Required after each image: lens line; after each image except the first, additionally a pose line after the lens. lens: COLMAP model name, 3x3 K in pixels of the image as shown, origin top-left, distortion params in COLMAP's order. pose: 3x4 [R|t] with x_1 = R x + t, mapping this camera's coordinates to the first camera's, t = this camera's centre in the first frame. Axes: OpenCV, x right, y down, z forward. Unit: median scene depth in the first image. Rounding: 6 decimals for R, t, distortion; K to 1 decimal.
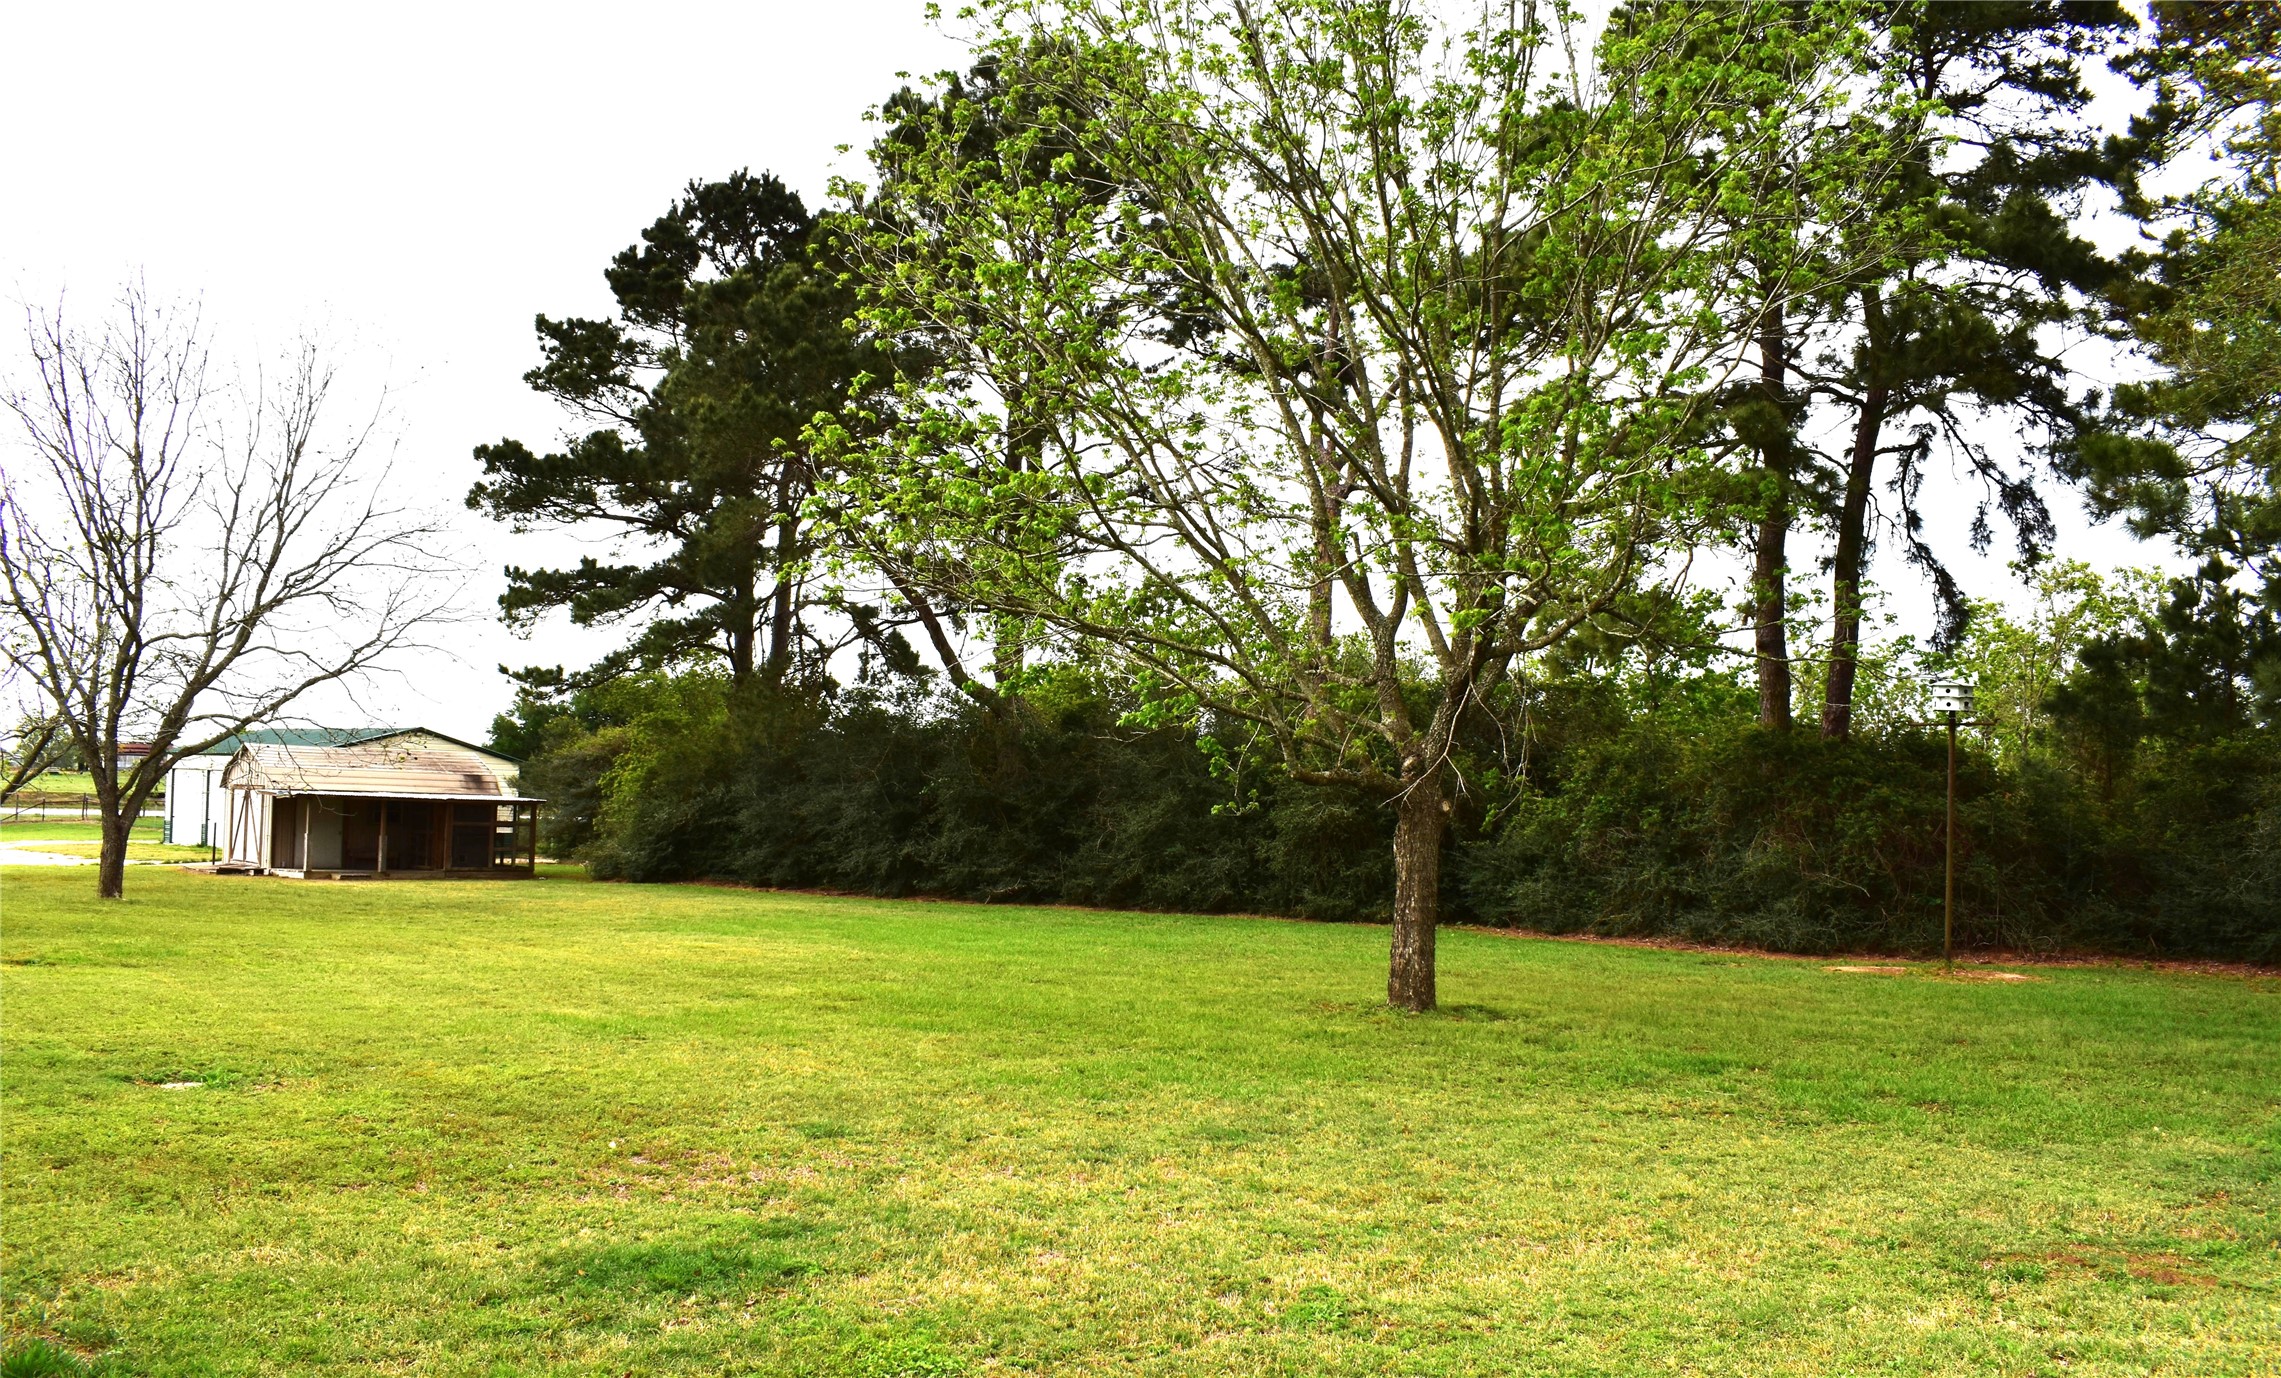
lens RADIAL K [[1791.9, 0, 1138.9], [0, 1791.9, 755.7], [0, 0, 1]] dist [-0.094135, 0.015380]
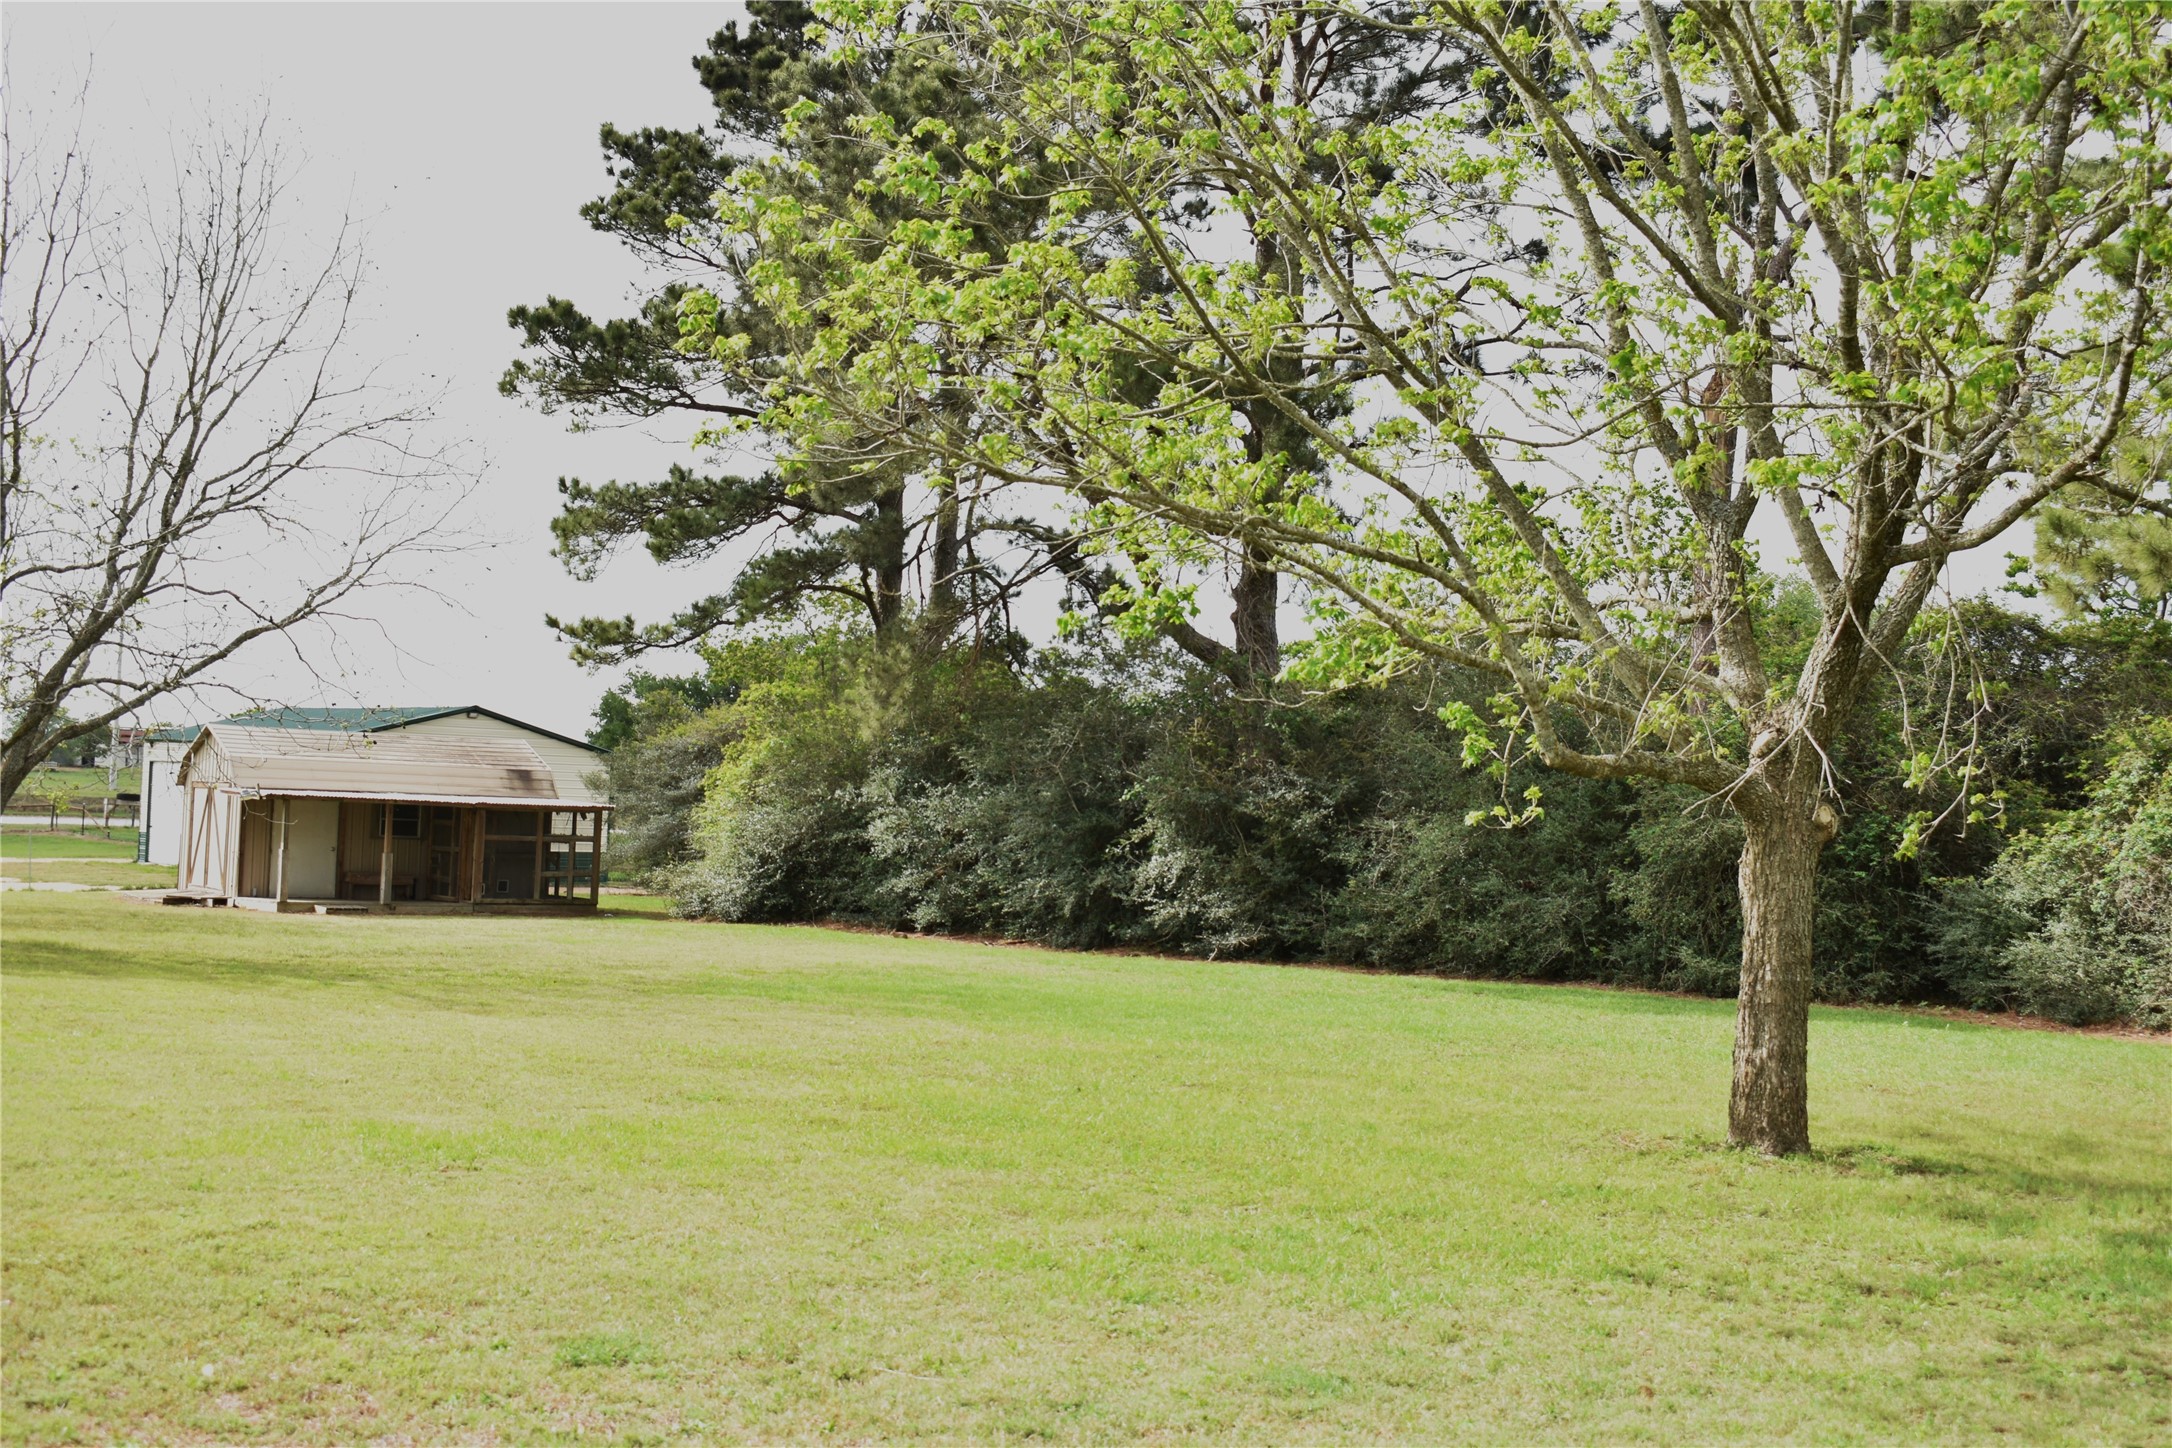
lens RADIAL K [[2499.9, 0, 1086.0], [0, 2499.9, 724.0], [0, 0, 1]] dist [-0.016053, -0.012581]
pose [[0.985742, 0.002233, -0.168248, 0.032979], [-0.004153, 0.999930, -0.011057, 0.003924], [0.168212, 0.011598, 0.985683, 0.062171]]
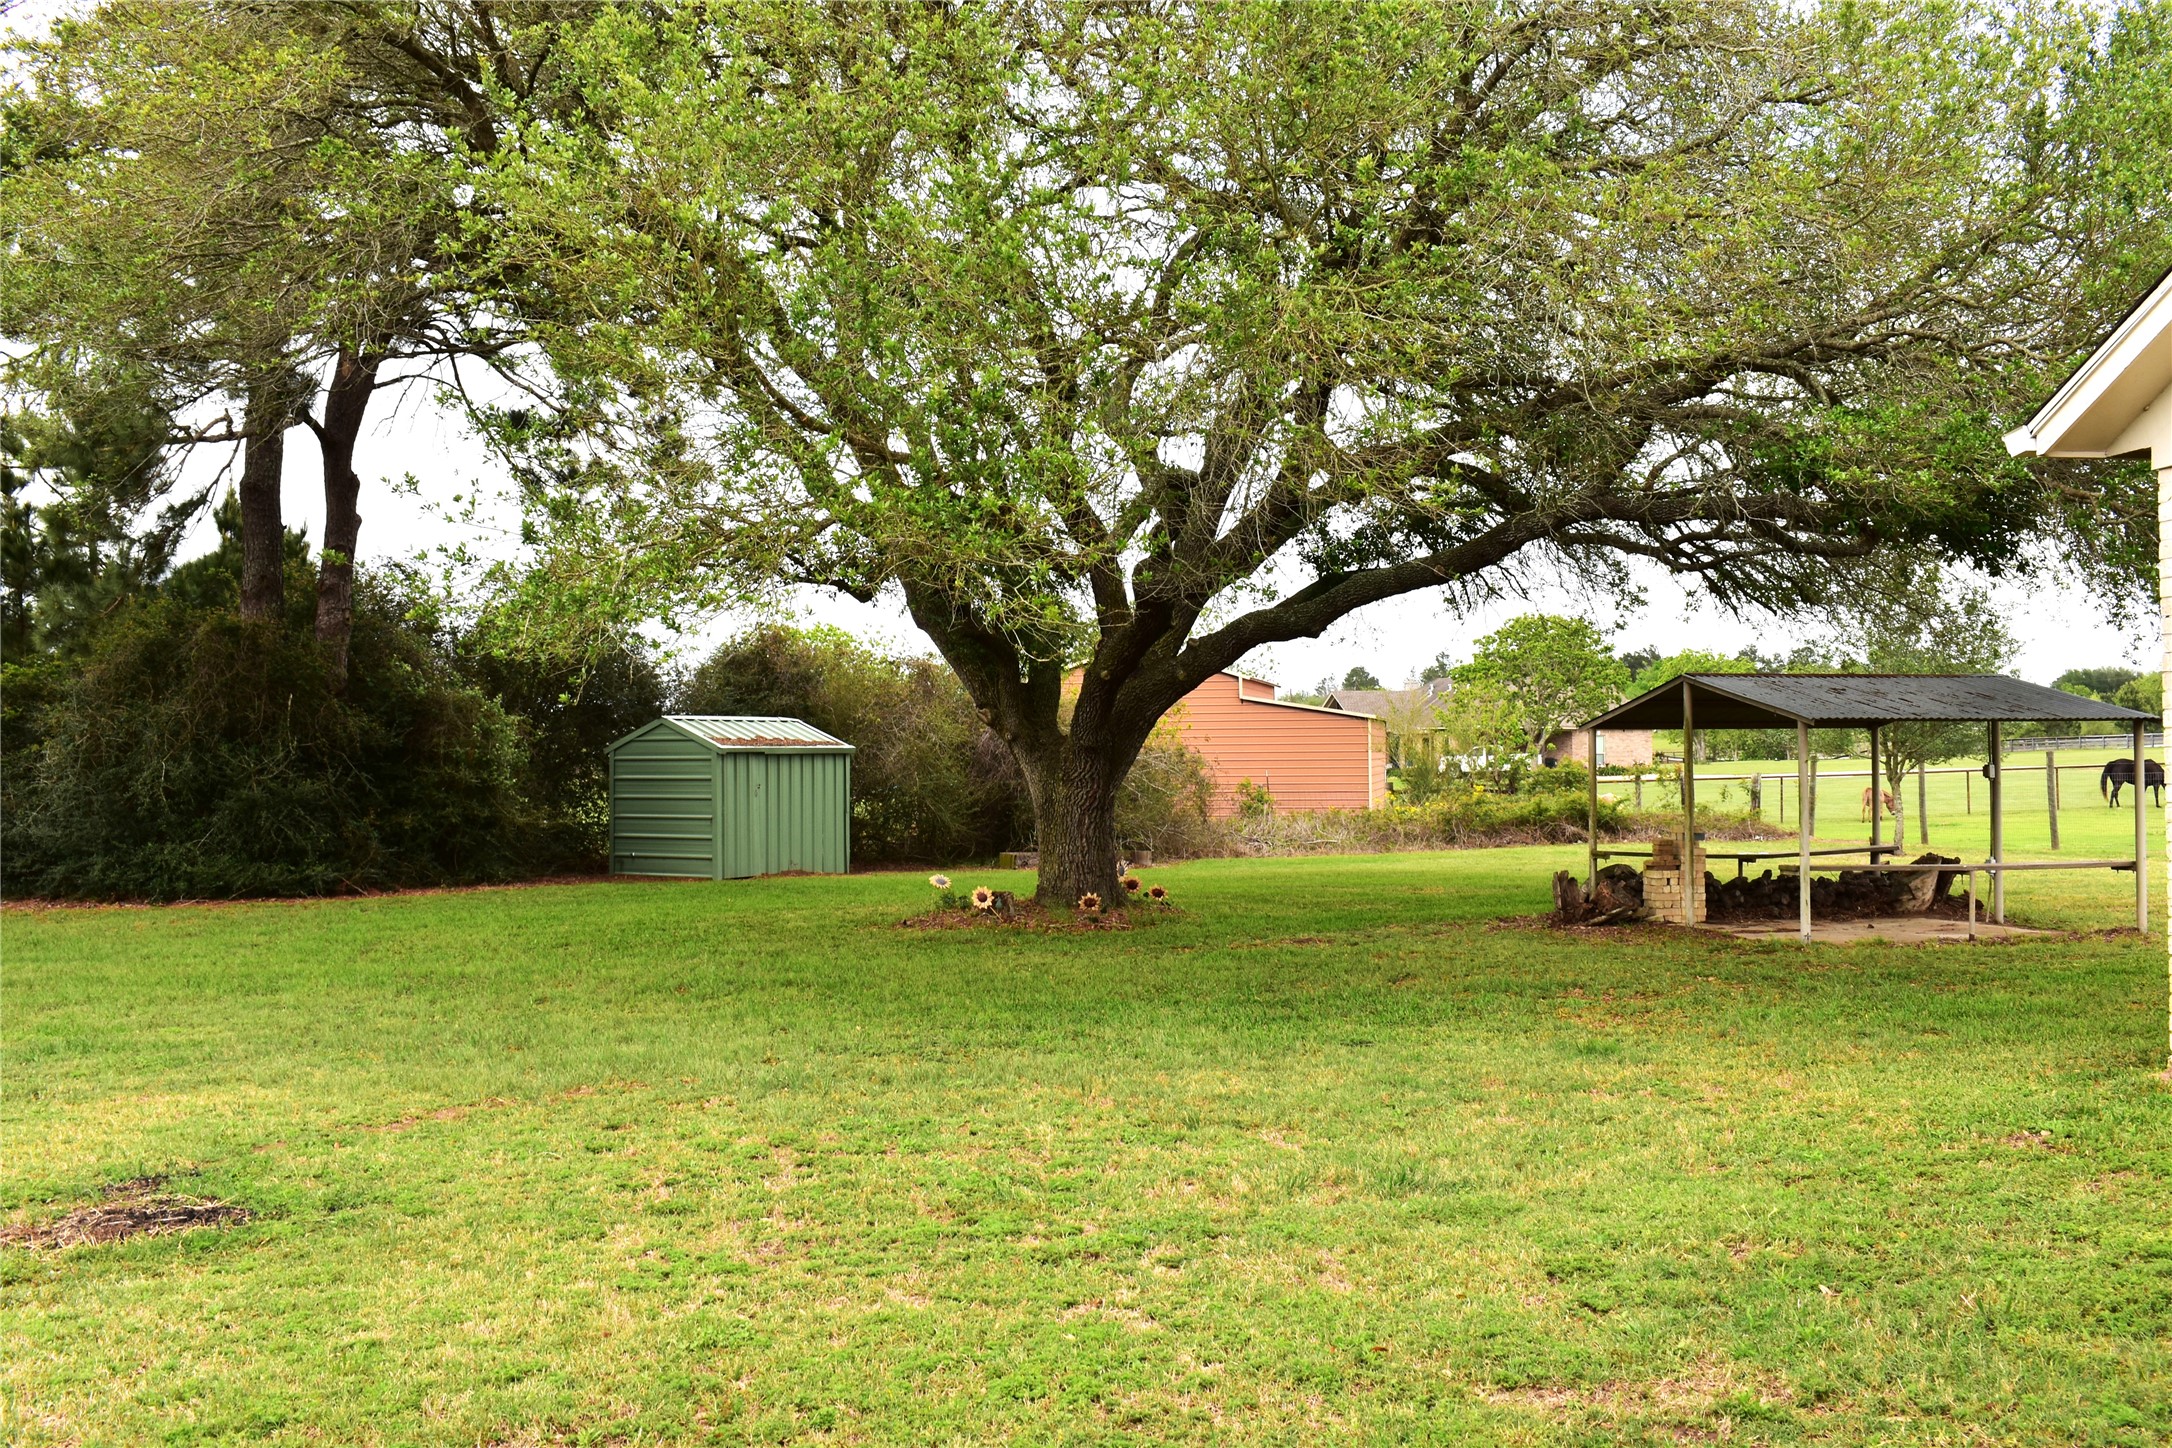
lens RADIAL K [[2130.6, 0, 1086.0], [0, 2130.6, 724.0], [0, 0, 1]] dist [-0.017730, -0.009902]
pose [[0.520949, -0.020511, 0.853341, -0.046689], [0.002295, 0.999741, 0.022629, -0.002253], [-0.853585, -0.009831, 0.520861, -0.088273]]
